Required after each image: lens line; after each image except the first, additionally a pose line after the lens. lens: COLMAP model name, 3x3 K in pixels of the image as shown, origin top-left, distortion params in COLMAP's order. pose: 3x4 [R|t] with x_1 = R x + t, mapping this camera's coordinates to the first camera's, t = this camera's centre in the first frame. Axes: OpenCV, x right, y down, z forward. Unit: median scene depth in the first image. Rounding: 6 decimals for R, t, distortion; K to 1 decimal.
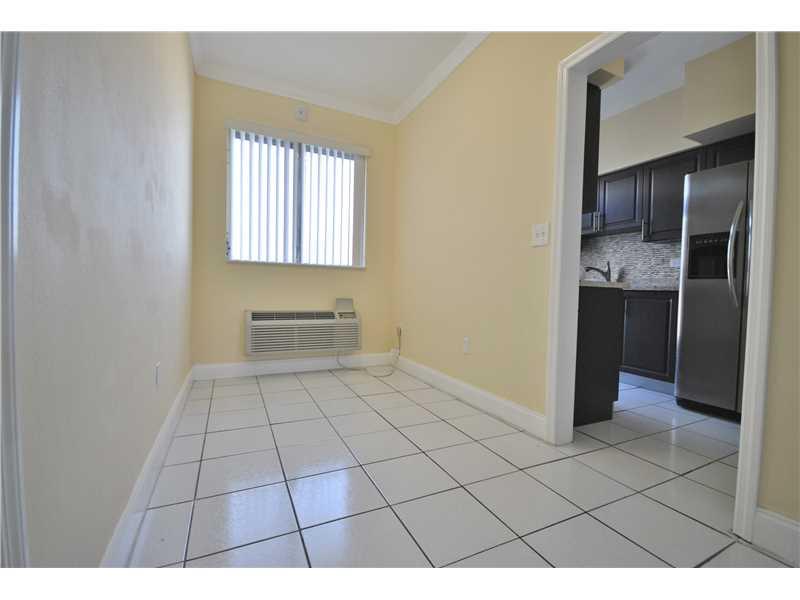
lens RADIAL K [[350.7, 0, 400.0], [0, 350.7, 300.6], [0, 0, 1]] dist [-0.018051, -0.001061]
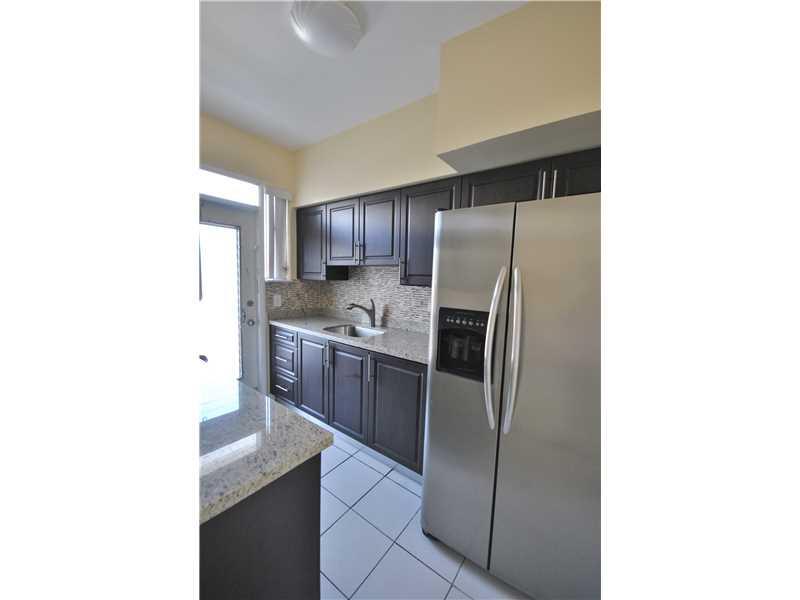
lens RADIAL K [[269.2, 0, 395.1], [0, 269.2, 301.0], [0, 0, 1]] dist [0.000730, 0.000021]
pose [[0.886799, -0.038926, 0.460513, 0.352775], [0.004628, 0.997145, 0.075372, -0.162104], [-0.462132, -0.064709, 0.884447, 0.391335]]
